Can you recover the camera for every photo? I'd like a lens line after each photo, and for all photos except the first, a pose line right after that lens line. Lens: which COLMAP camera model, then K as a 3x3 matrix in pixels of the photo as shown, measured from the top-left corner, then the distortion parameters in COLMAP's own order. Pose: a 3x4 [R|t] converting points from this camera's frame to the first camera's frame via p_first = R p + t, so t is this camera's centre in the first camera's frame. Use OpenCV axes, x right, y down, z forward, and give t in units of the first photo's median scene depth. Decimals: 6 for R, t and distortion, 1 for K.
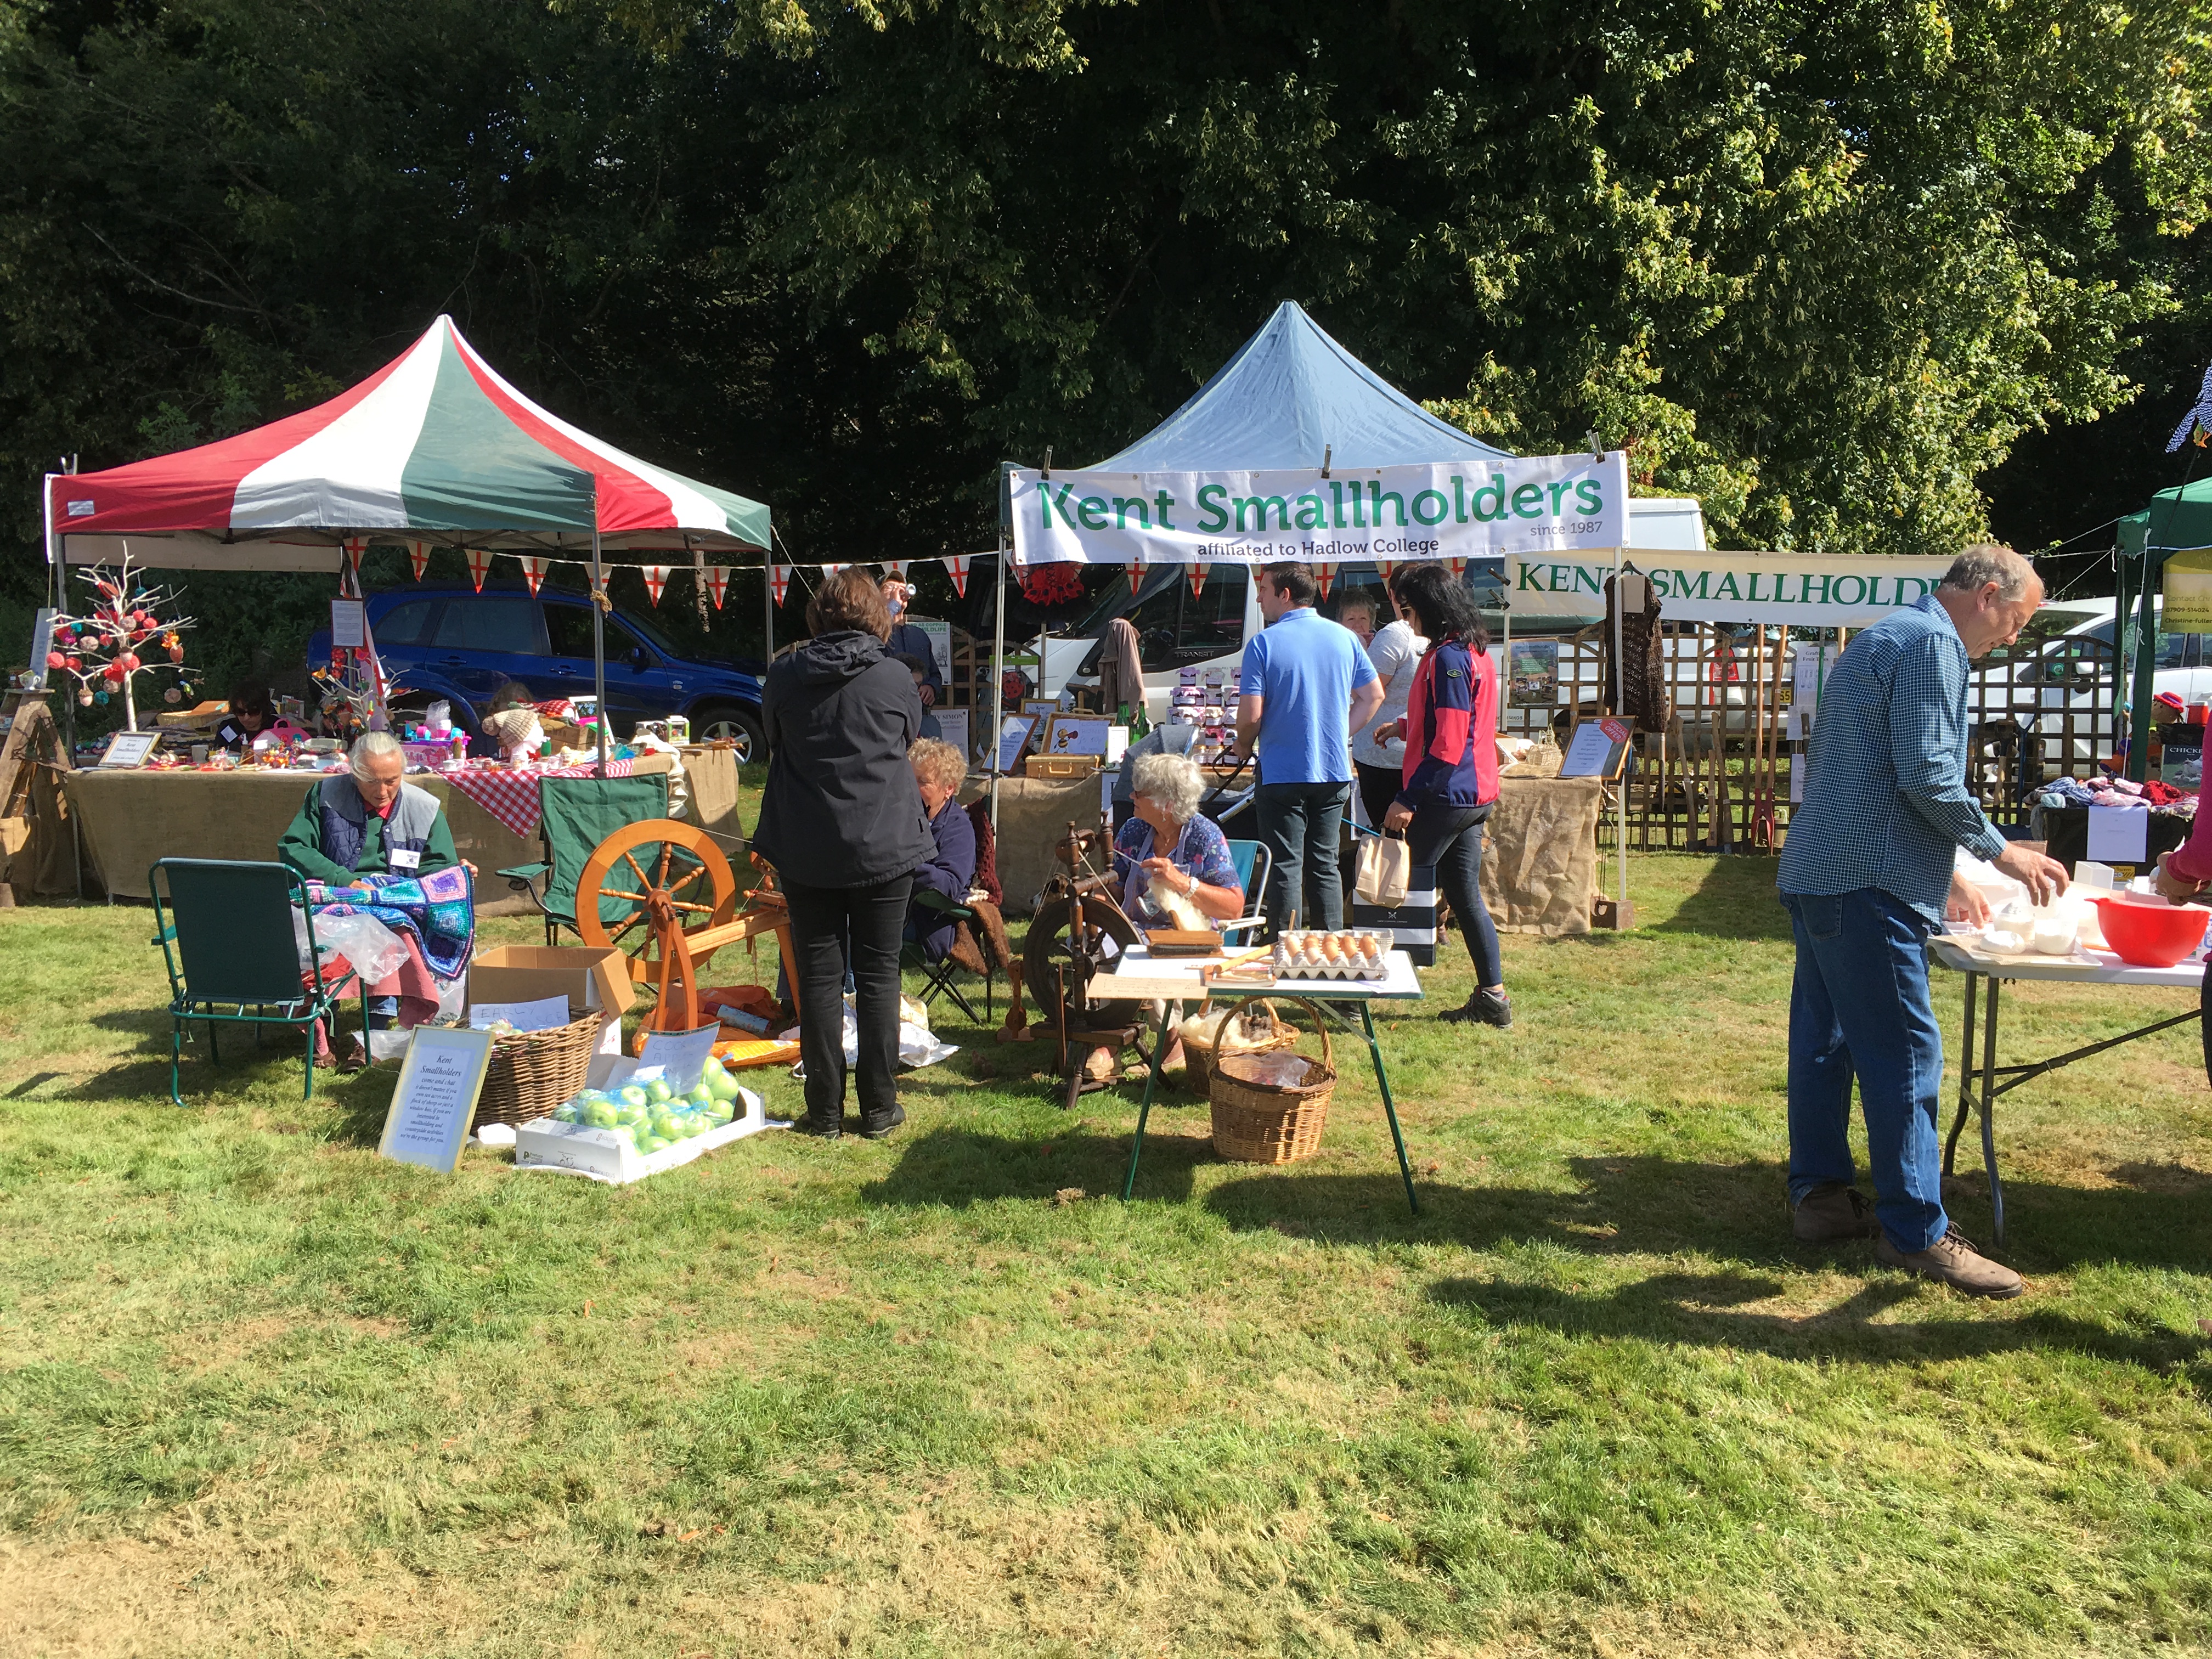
lens RADIAL K [[1871.0, 0, 1110.1], [0, 1871.0, 836.9], [0, 0, 1]] dist [0.012860, 0.000361]
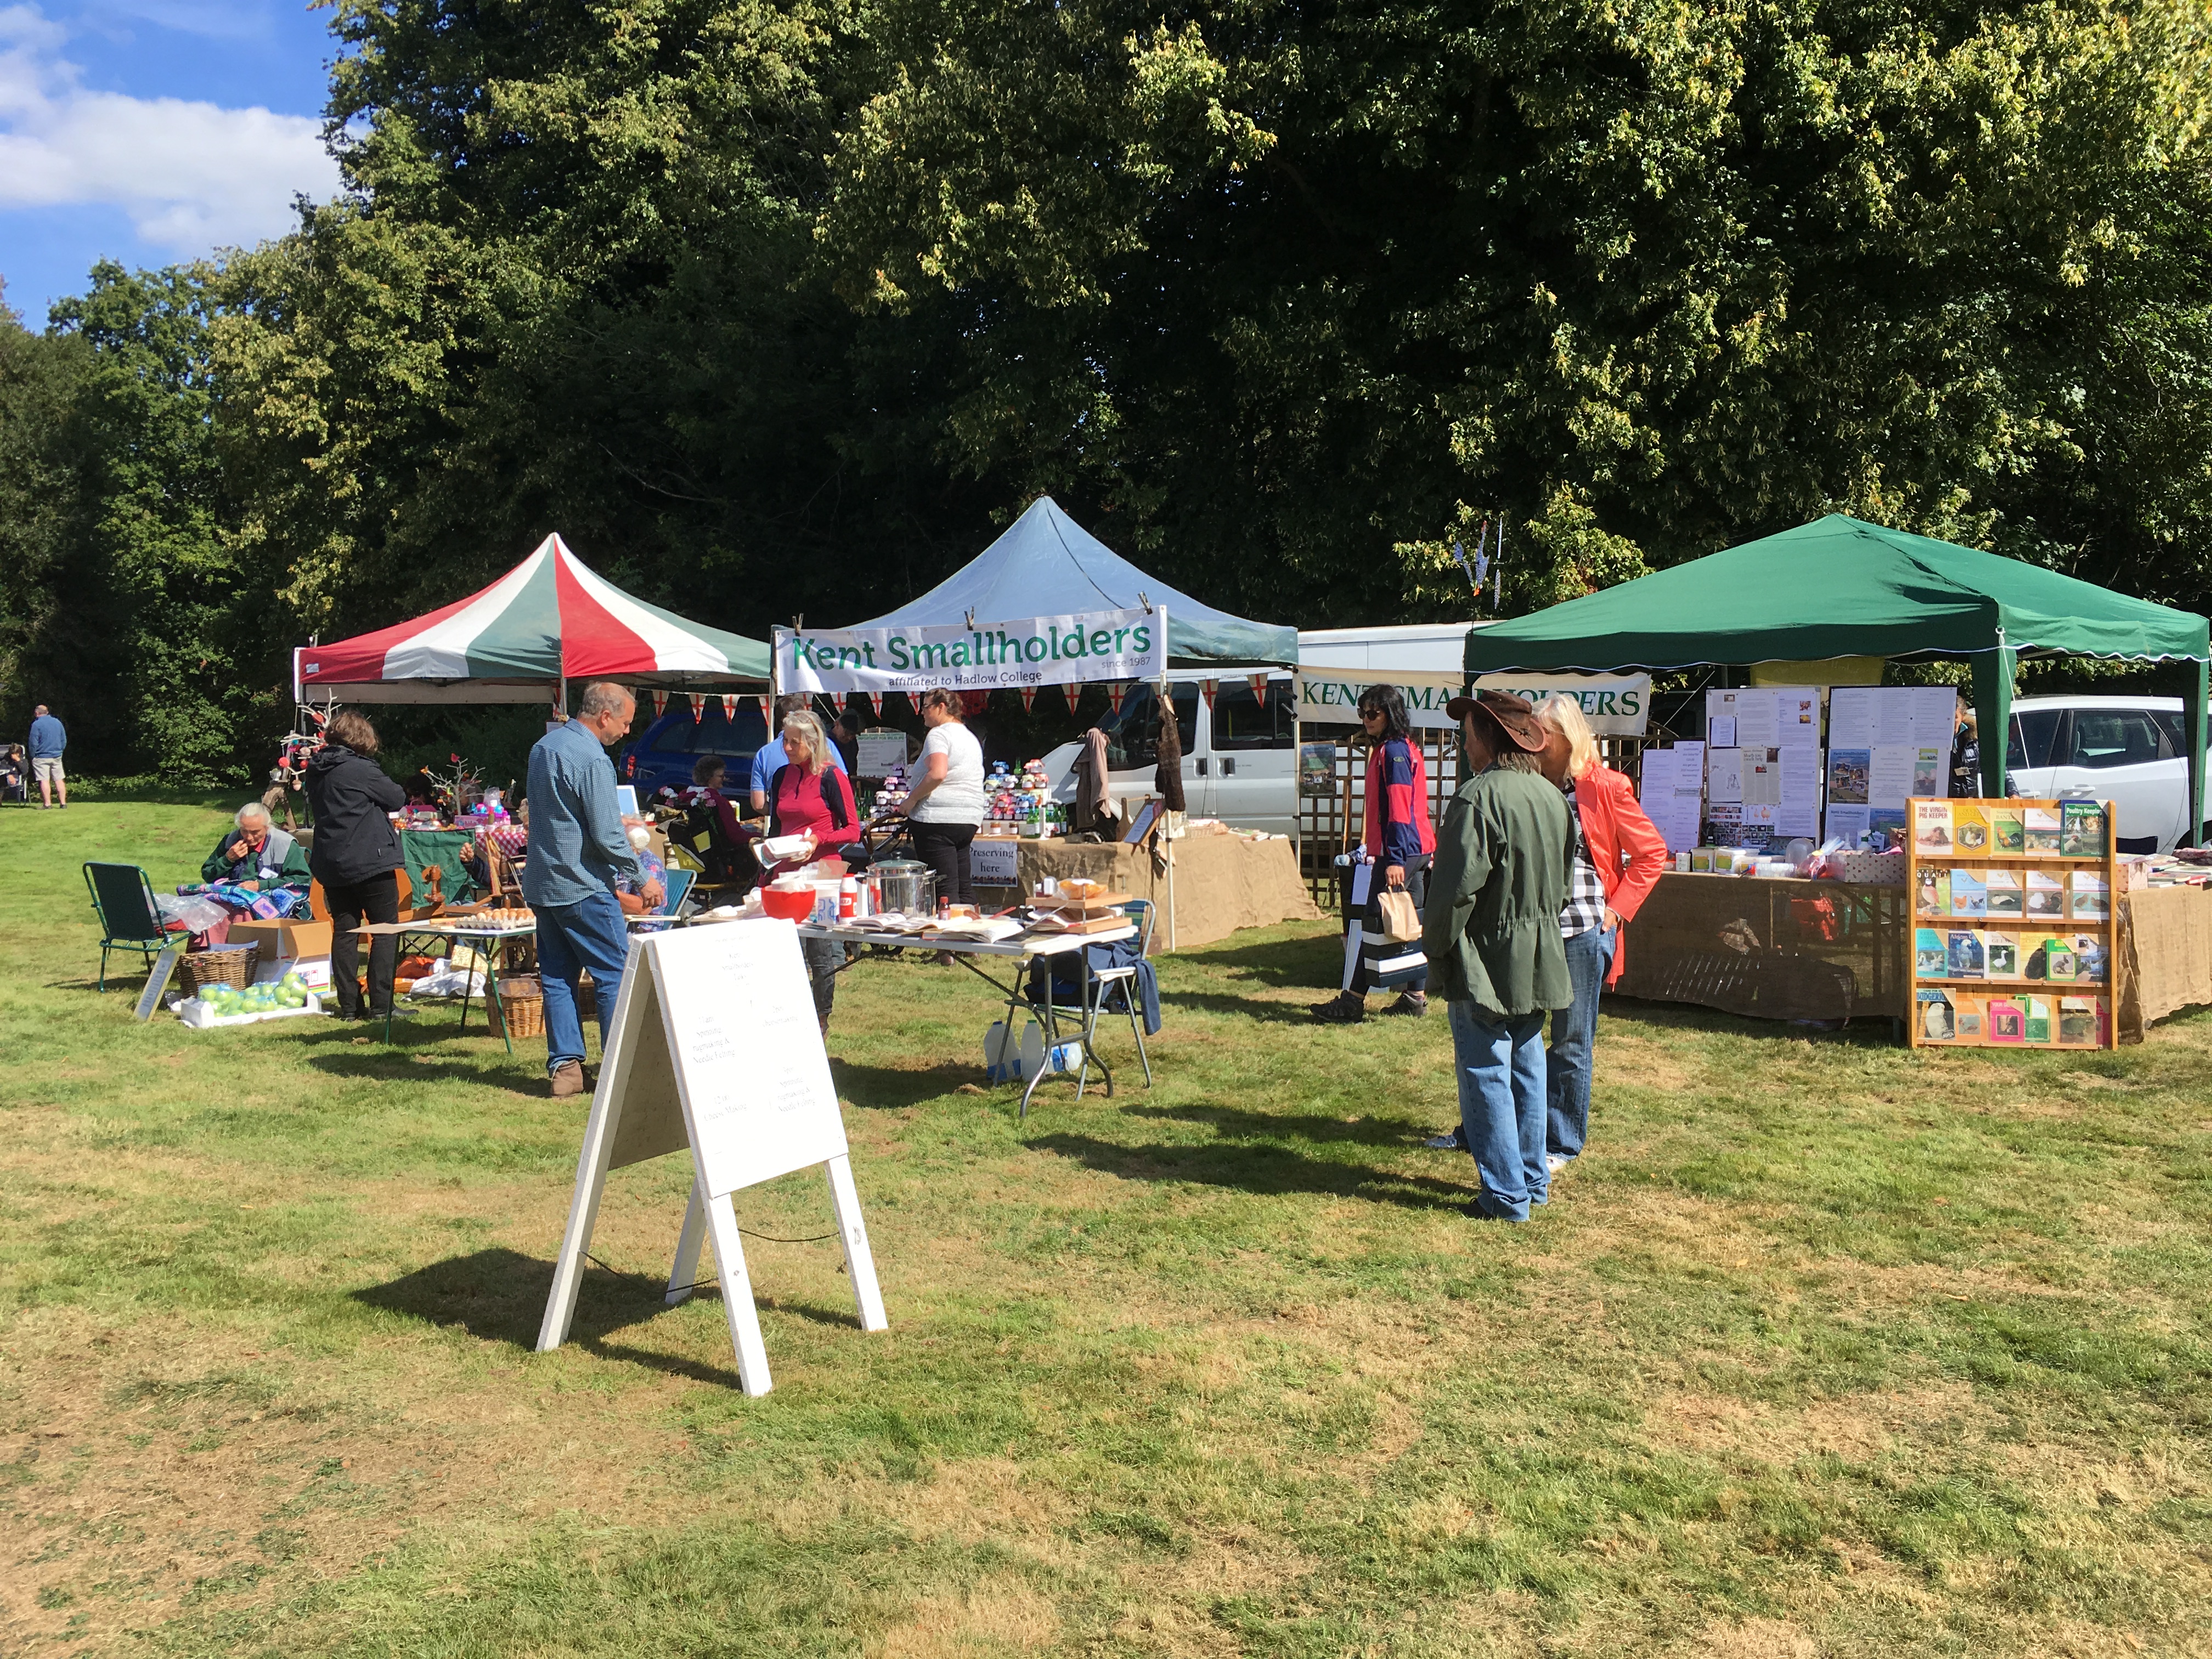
lens RADIAL K [[1871.0, 0, 1114.0], [0, 1871.0, 812.3], [0, 0, 1]] dist [0.012860, 0.000361]
pose [[0.937664, 0.005843, -0.347494, 0.707118], [-0.030180, 0.997451, -0.064663, 0.033552], [0.346231, 0.071119, 0.935450, -0.274511]]
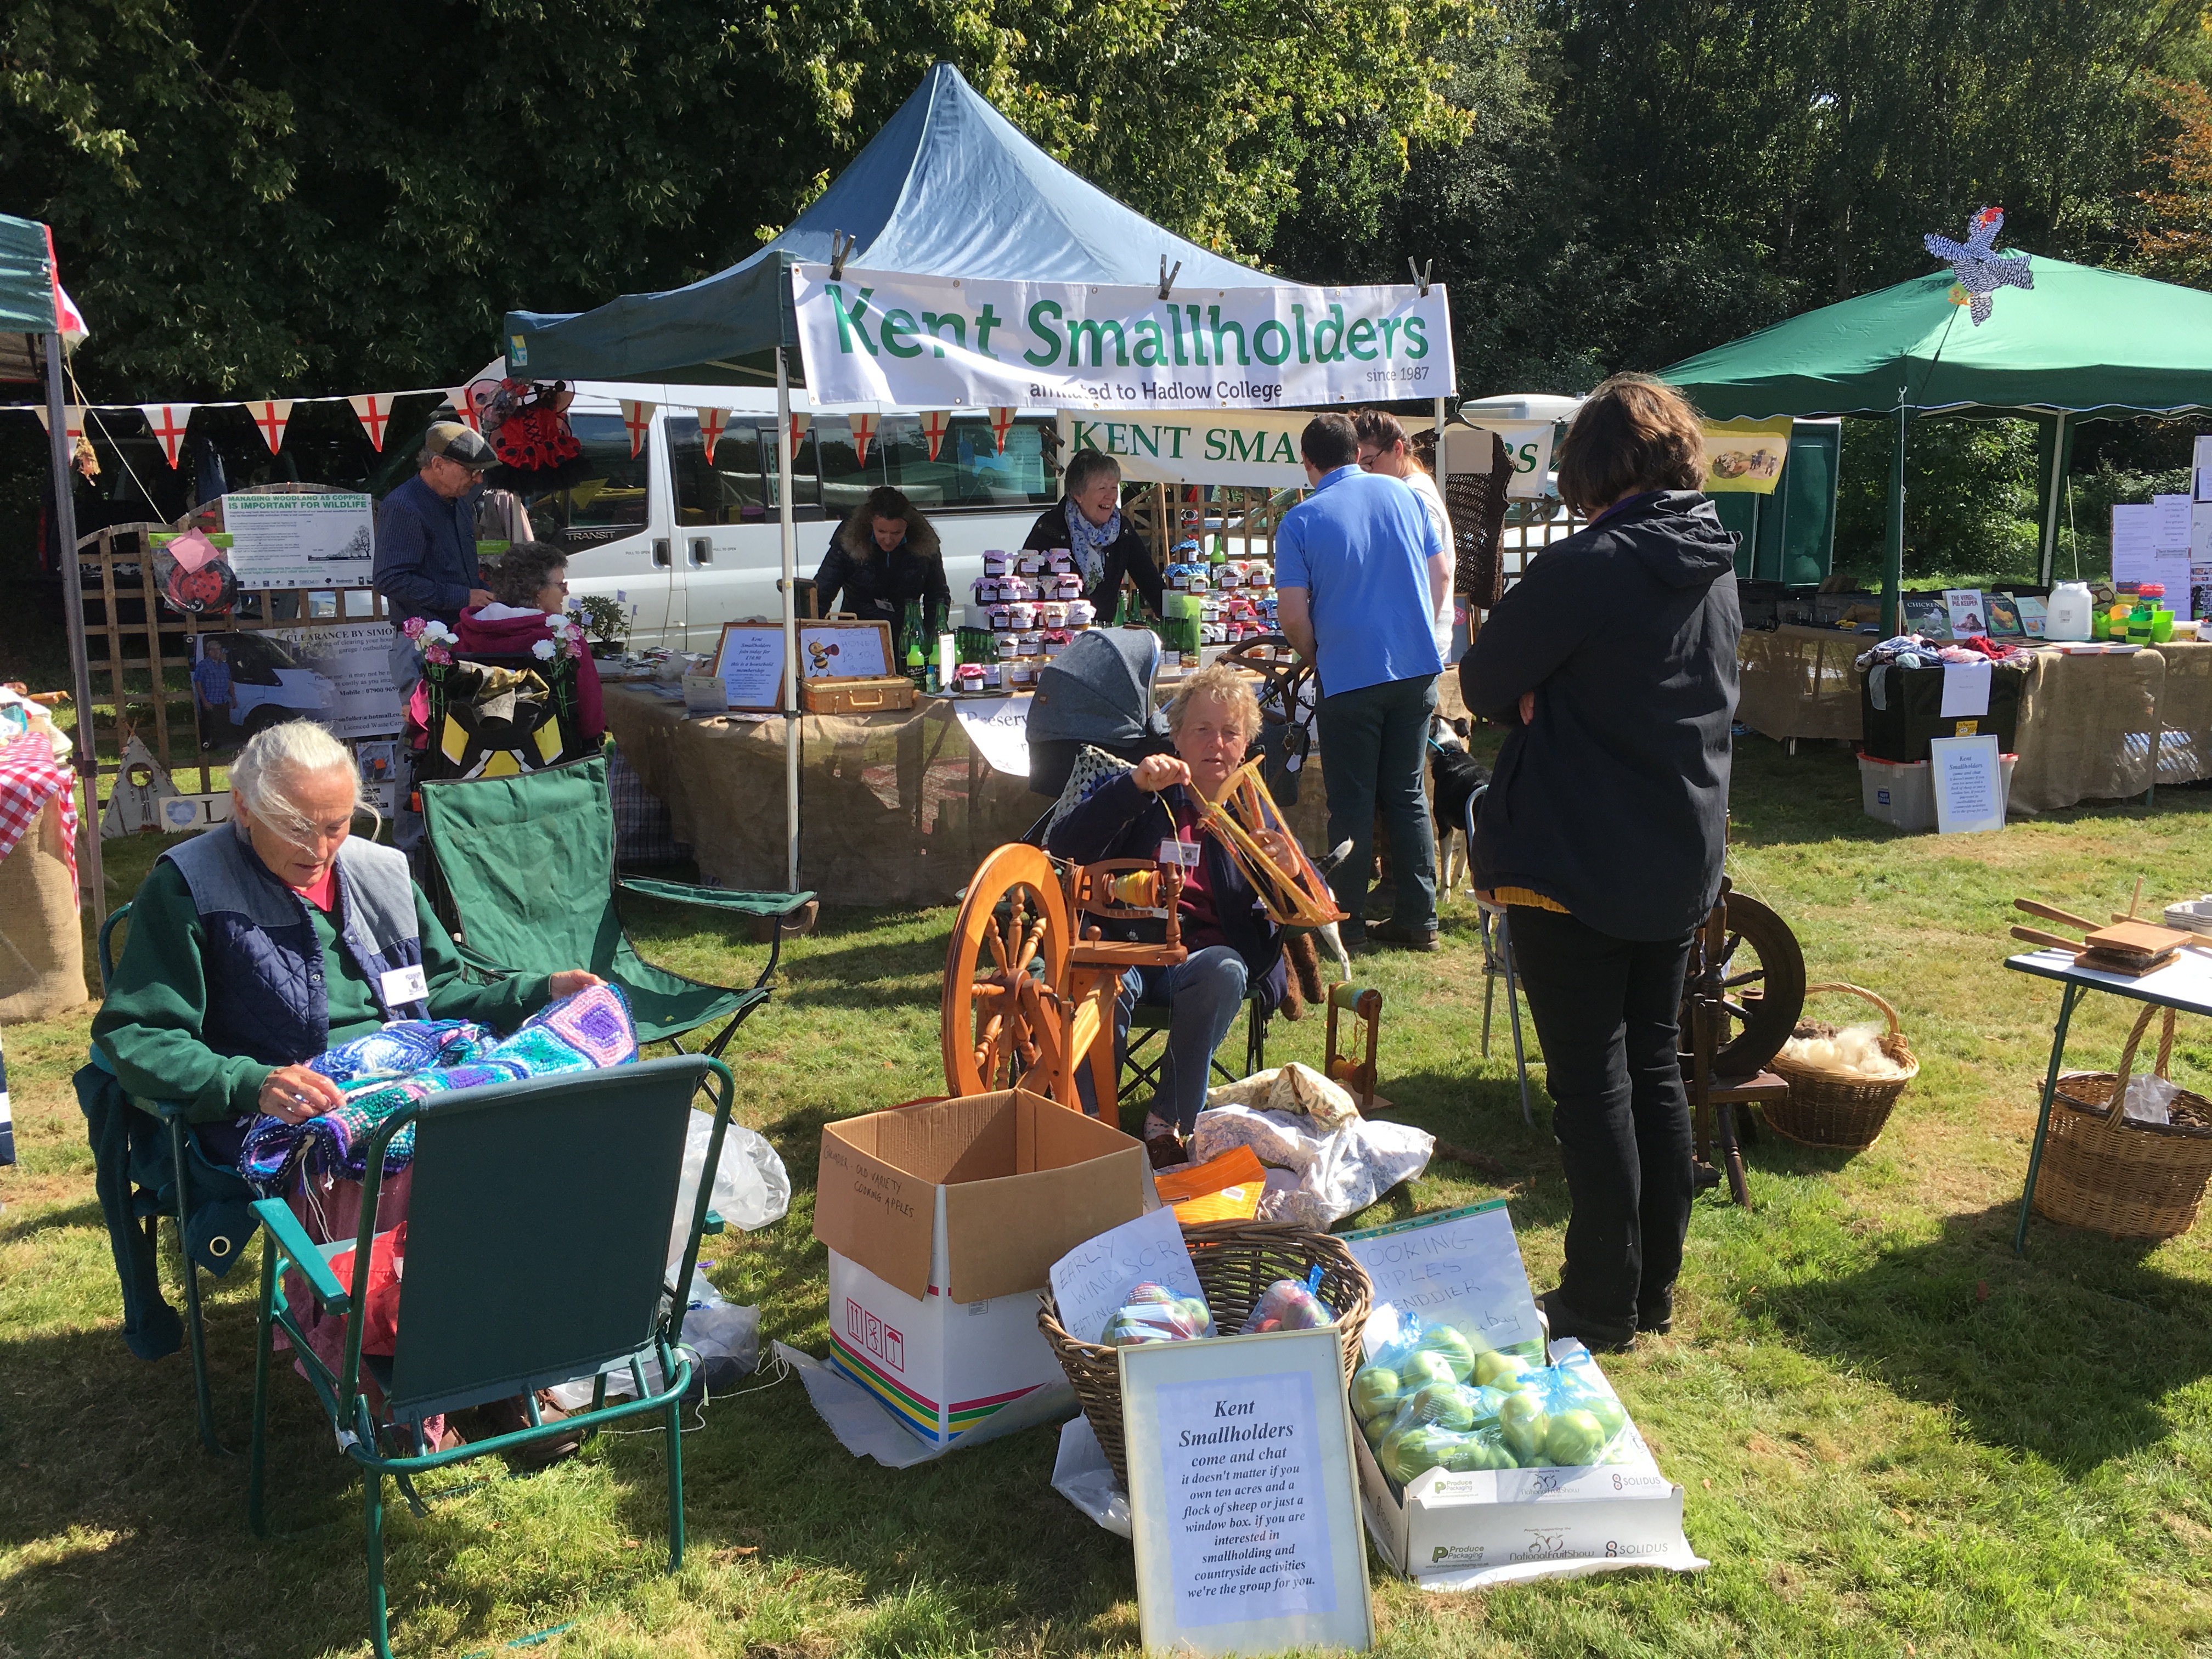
lens RADIAL K [[1871.0, 0, 1100.7], [0, 1871.0, 840.8], [0, 0, 1]] dist [0.012860, 0.000361]
pose [[0.815443, -0.114021, 0.567495, -0.370809], [0.076343, 0.993028, 0.089821, -0.040462], [-0.573780, -0.029920, 0.818463, 0.372497]]
